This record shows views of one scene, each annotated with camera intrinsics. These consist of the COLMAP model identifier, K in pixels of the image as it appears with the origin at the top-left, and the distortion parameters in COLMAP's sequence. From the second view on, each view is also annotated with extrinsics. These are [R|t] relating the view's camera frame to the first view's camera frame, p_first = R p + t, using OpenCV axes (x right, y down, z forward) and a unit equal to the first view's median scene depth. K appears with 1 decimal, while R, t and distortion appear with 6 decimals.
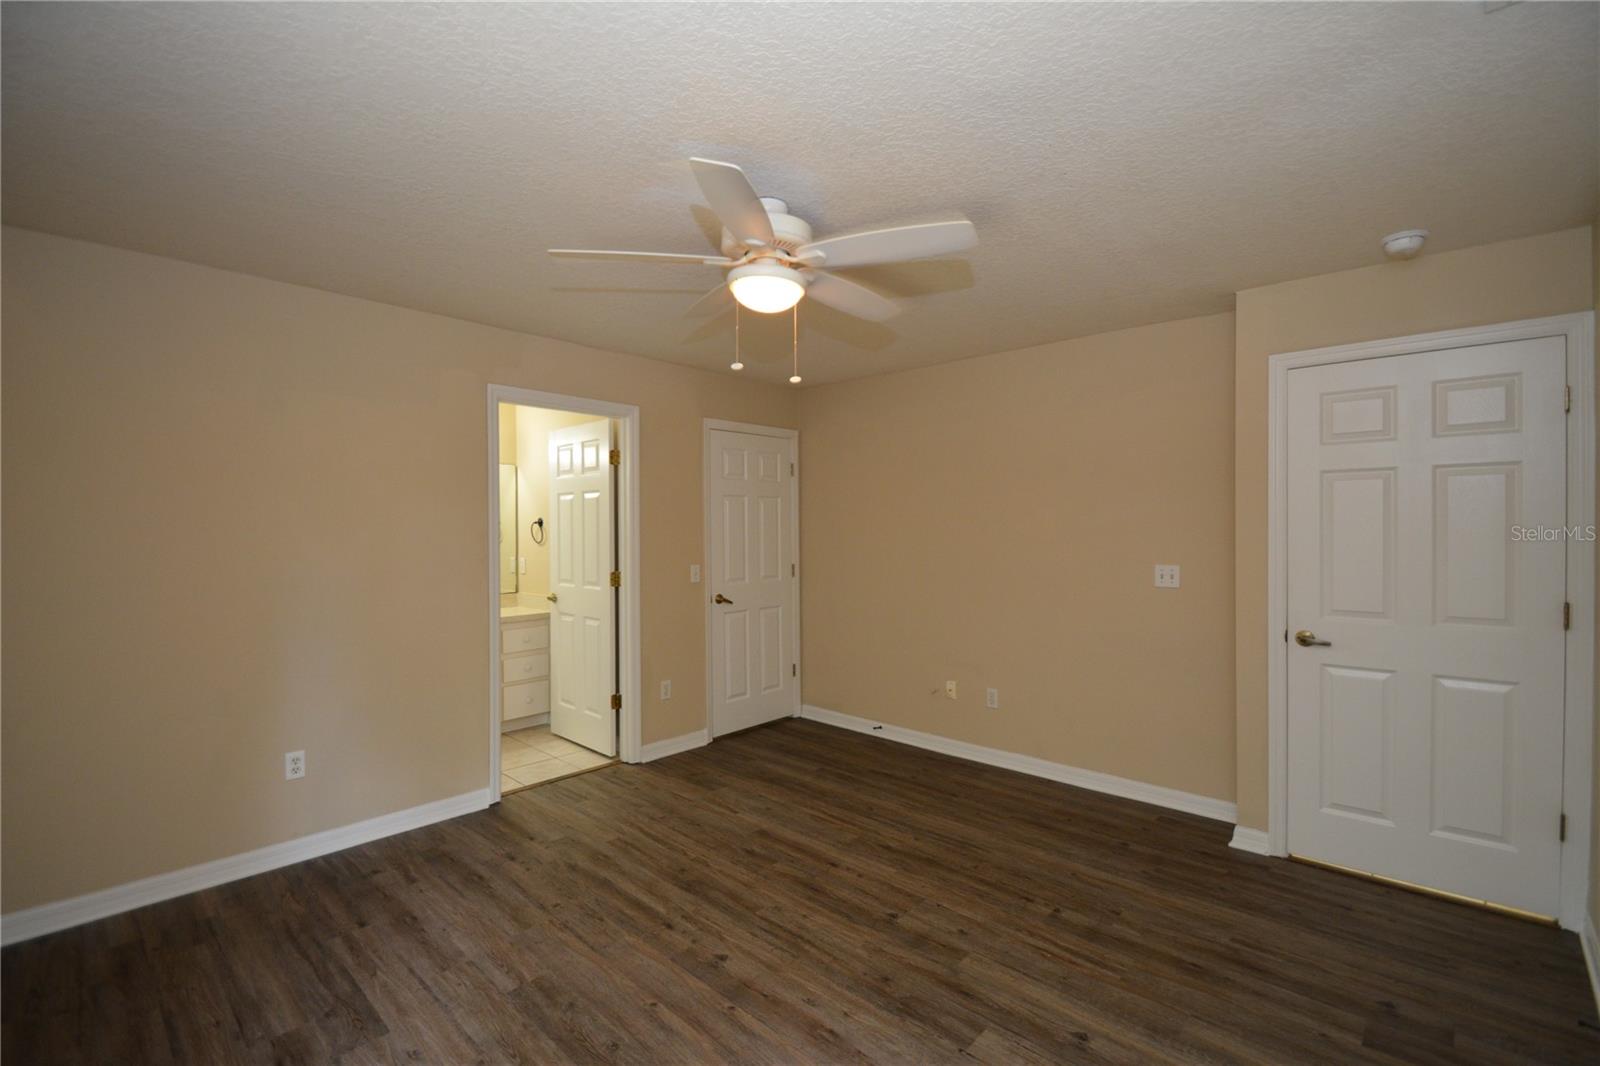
lens RADIAL K [[700.5, 0, 806.5], [0, 700.5, 535.4], [0, 0, 1]] dist [0.024890, -0.024125]
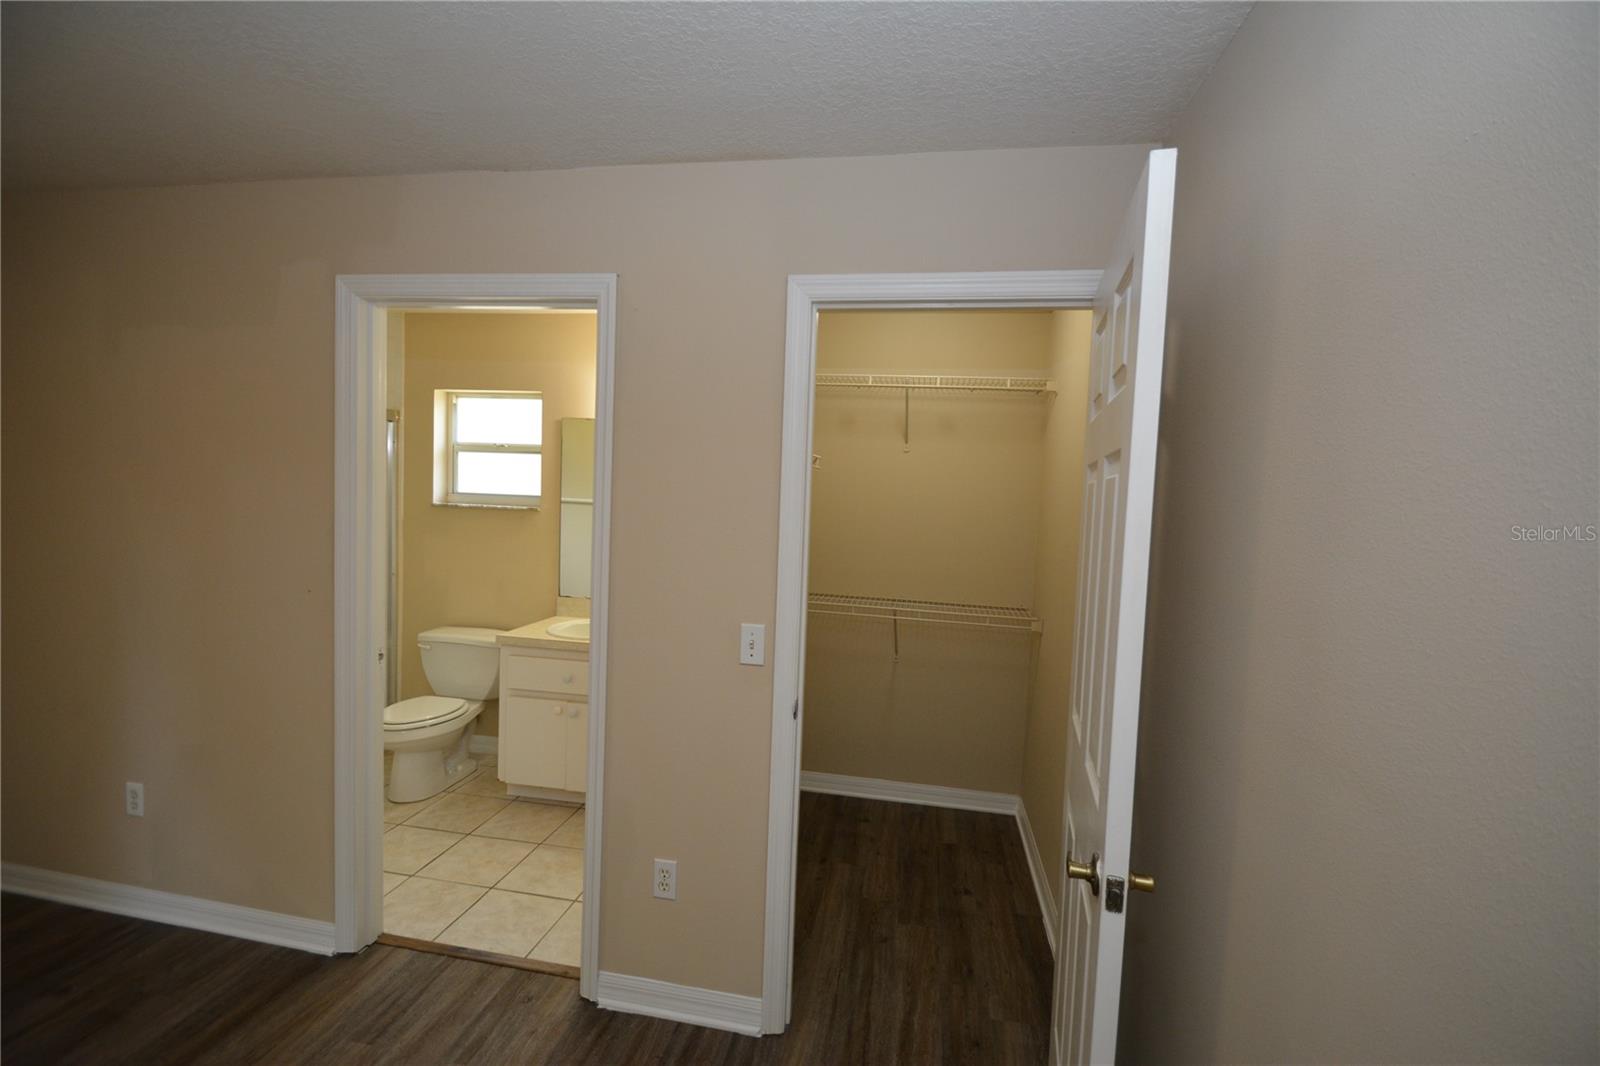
lens RADIAL K [[700.5, 0, 806.5], [0, 700.5, 535.4], [0, 0, 1]] dist [0.024890, -0.024125]
pose [[0.537941, 0.079136, -0.839260, 0.392324], [-0.048811, 0.996838, 0.062707, -0.073390], [0.841568, 0.007232, 0.540103, 1.406747]]
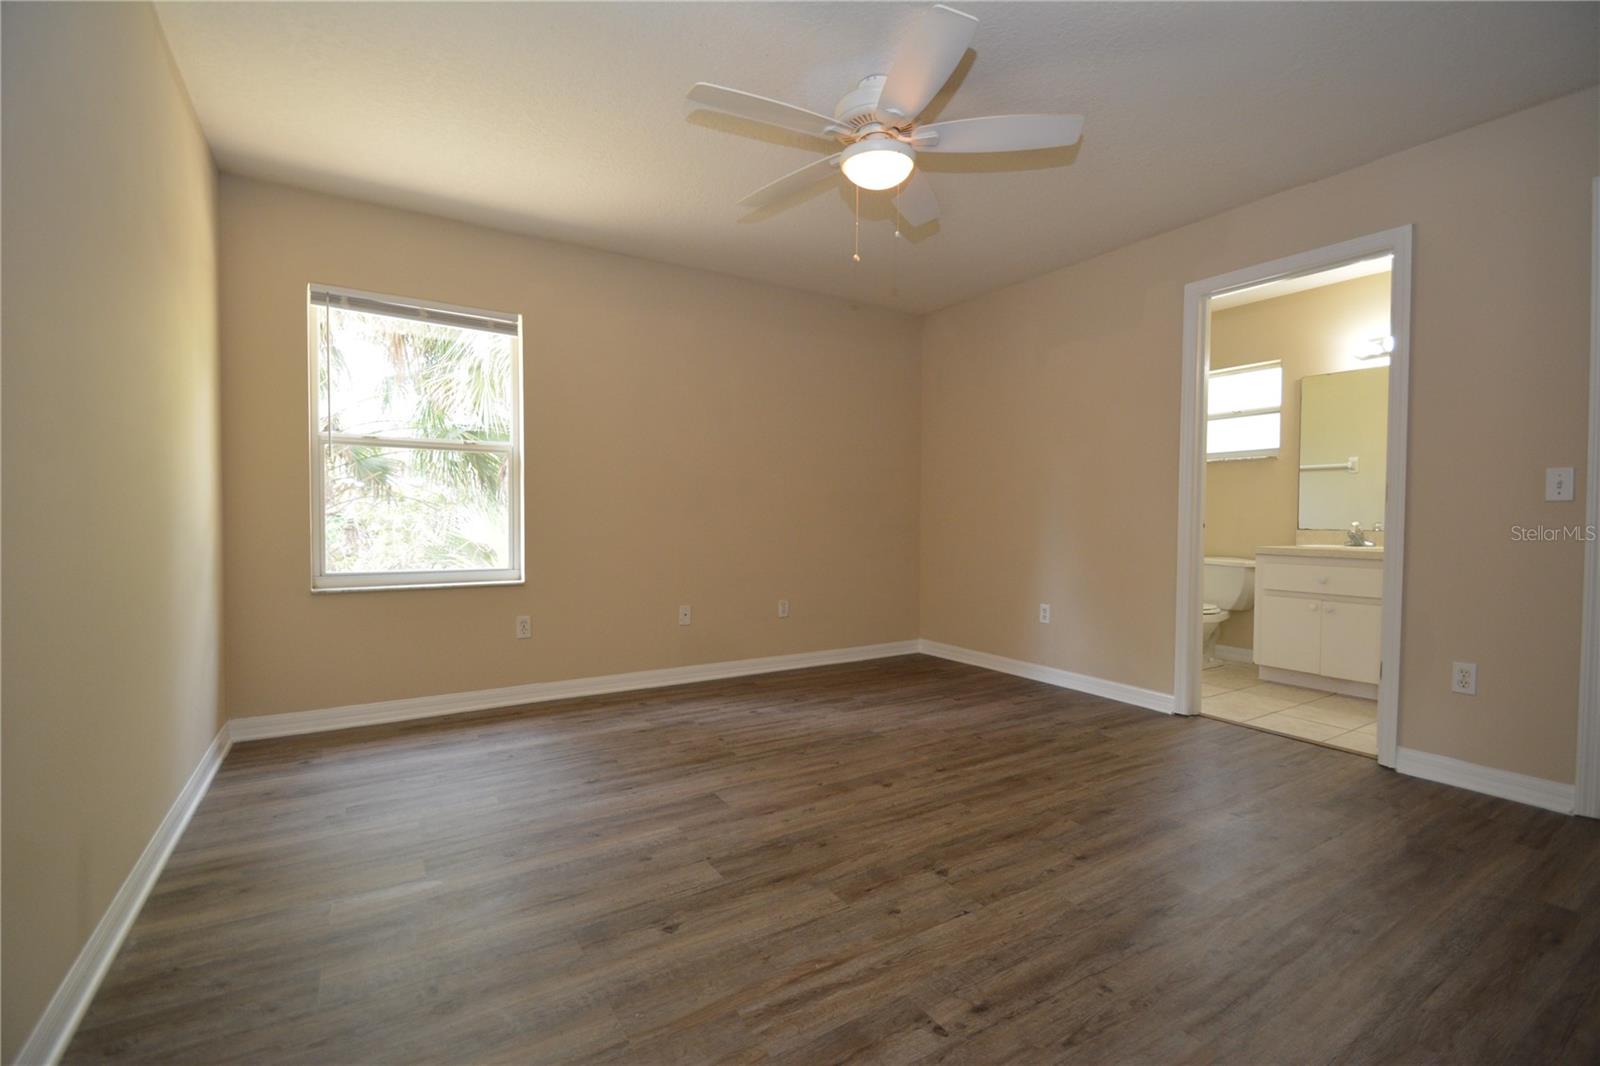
lens RADIAL K [[700.5, 0, 806.5], [0, 700.5, 535.4], [0, 0, 1]] dist [0.024890, -0.024125]
pose [[-0.260535, 0.026787, -0.965093, 0.888560], [-0.017084, 0.999331, 0.032350, 0.151071], [0.965313, 0.024916, -0.259903, 1.045351]]
